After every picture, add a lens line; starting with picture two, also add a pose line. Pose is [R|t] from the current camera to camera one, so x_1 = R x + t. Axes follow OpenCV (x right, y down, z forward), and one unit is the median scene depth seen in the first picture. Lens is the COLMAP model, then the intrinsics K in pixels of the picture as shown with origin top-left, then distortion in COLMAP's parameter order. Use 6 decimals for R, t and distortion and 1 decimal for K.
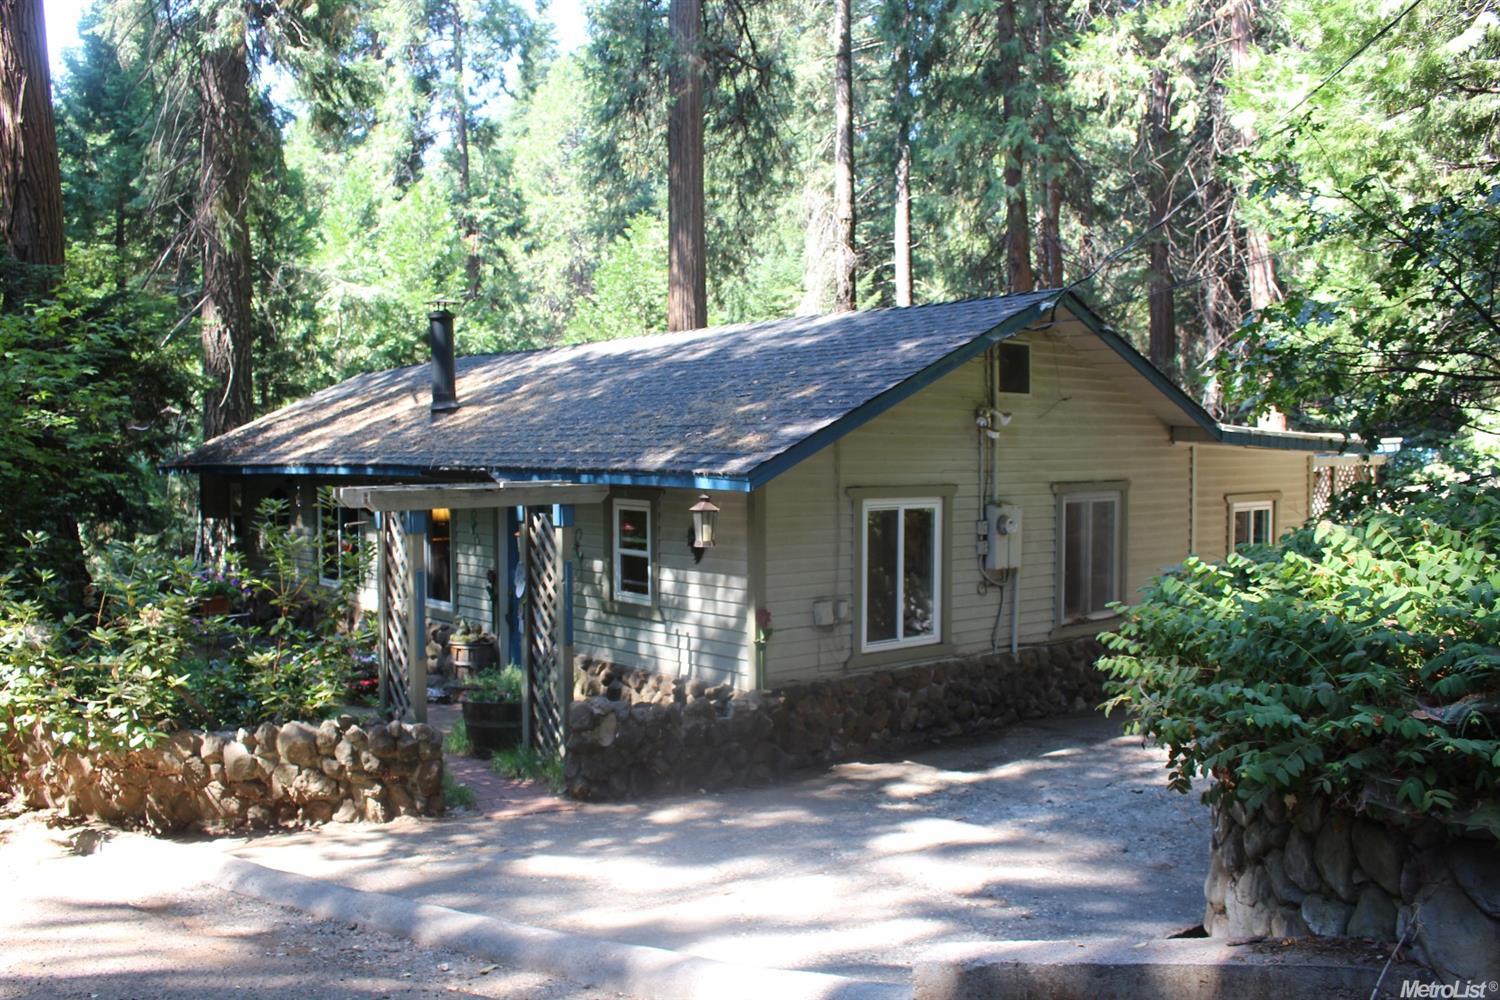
lens RADIAL K [[1304.1, 0, 724.6], [0, 1304.1, 498.9], [0, 0, 1]] dist [-0.151768, 0.135385]
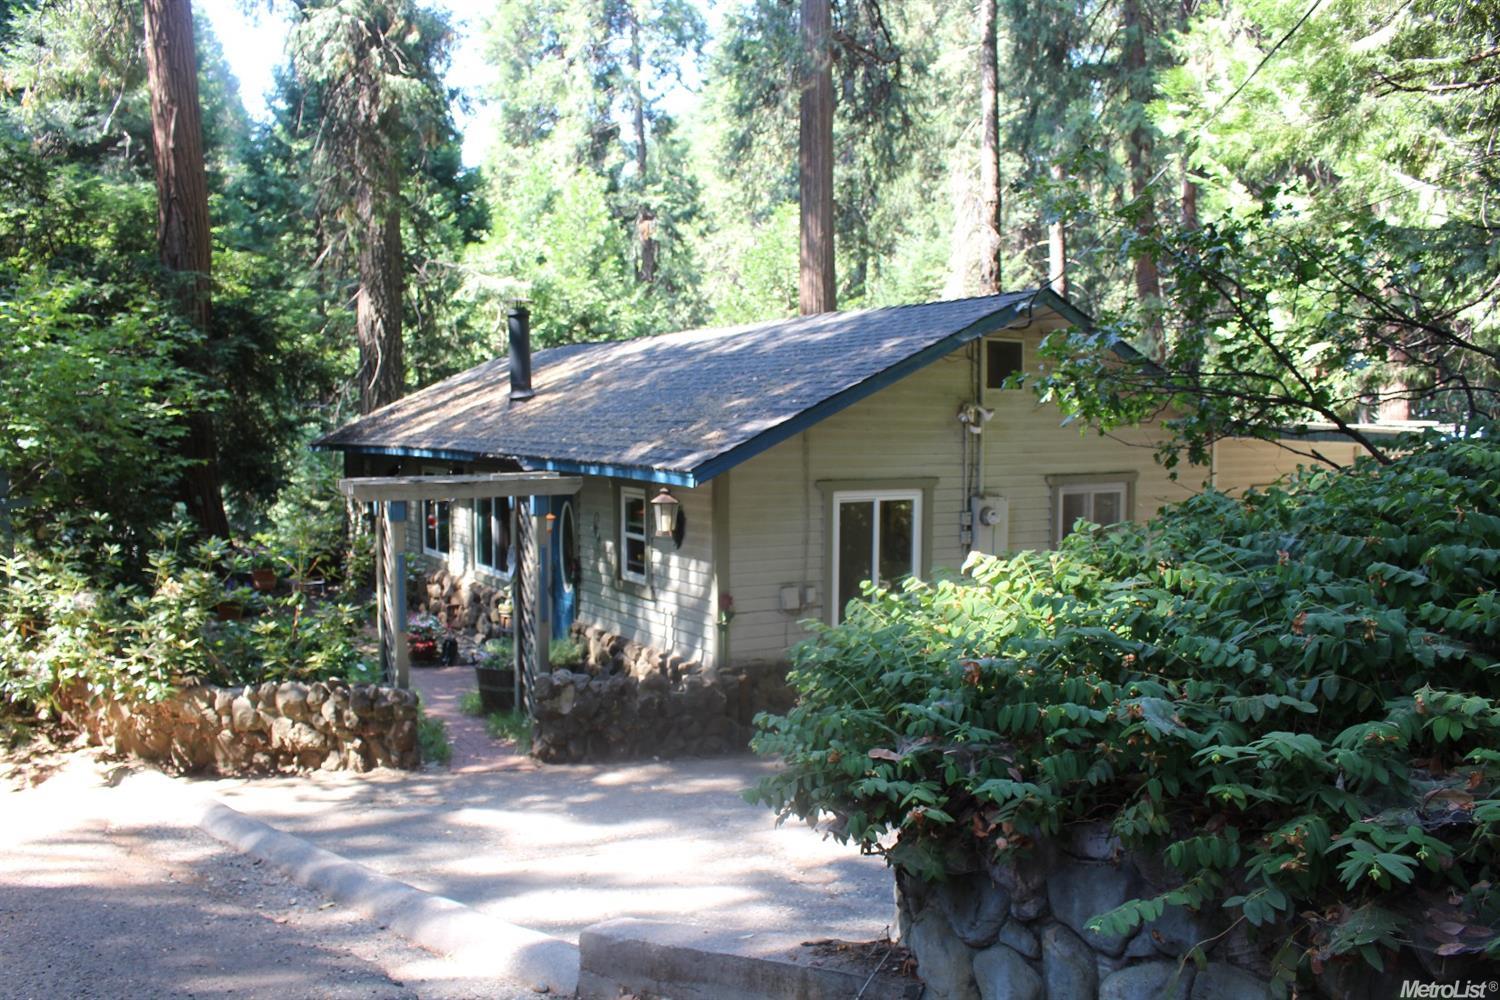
lens RADIAL K [[1240.1, 0, 723.1], [0, 1240.1, 497.1], [0, 0, 1]] dist [-0.162361, 0.142698]
pose [[0.986258, 0.014434, -0.164580, 0.164969], [-0.009906, 0.999550, 0.028299, -0.020600], [0.164915, -0.026280, 0.985958, -0.012507]]
